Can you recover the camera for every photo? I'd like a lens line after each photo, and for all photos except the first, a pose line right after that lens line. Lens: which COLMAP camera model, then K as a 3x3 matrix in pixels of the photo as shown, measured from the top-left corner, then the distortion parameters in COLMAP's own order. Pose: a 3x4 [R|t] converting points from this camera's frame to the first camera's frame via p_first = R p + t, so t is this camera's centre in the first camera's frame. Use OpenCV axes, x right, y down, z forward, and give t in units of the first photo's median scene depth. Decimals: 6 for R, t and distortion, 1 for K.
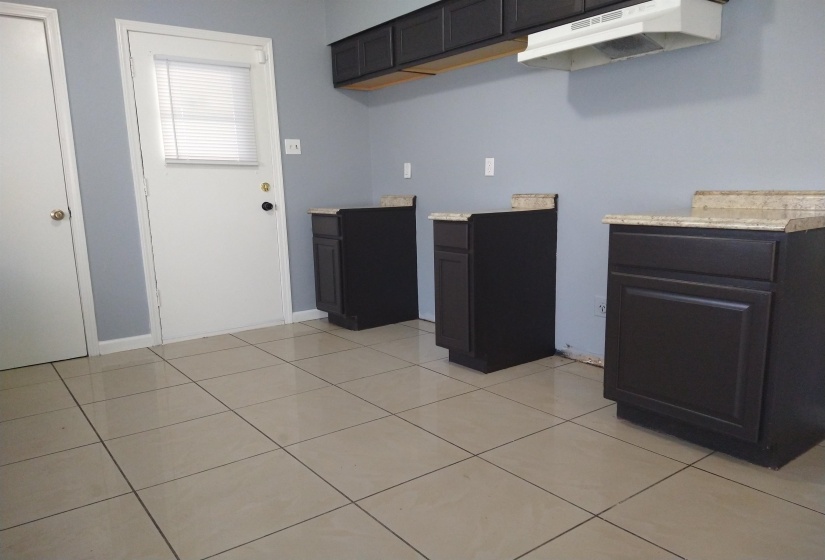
lens RADIAL K [[590.0, 0, 419.3], [0, 590.0, 289.5], [0, 0, 1]] dist [0.100045, -0.136223]
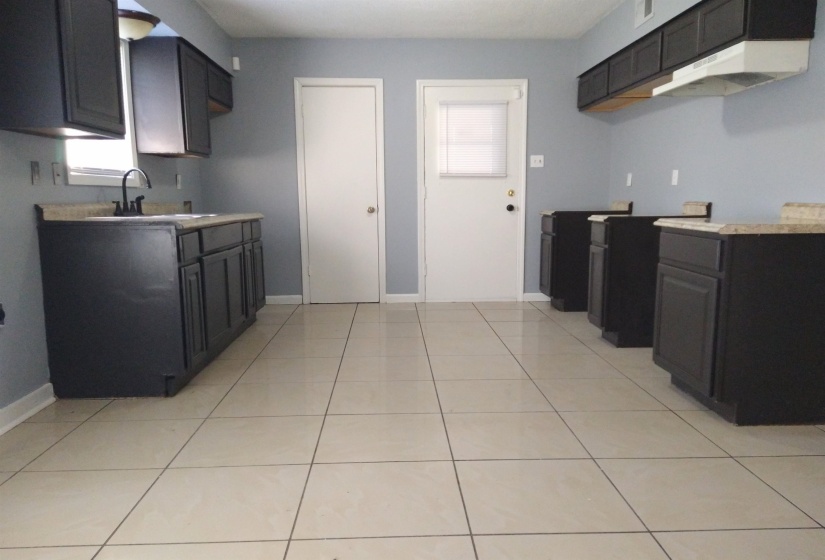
lens RADIAL K [[598.2, 0, 412.5], [0, 598.2, 280.0], [0, 0, 1]] dist [0.031756, -0.006592]
pose [[0.825608, 0.095368, -0.556127, 0.341472], [-0.108486, 0.994053, 0.009413, 0.028979], [0.553717, 0.052561, 0.831044, -0.208807]]
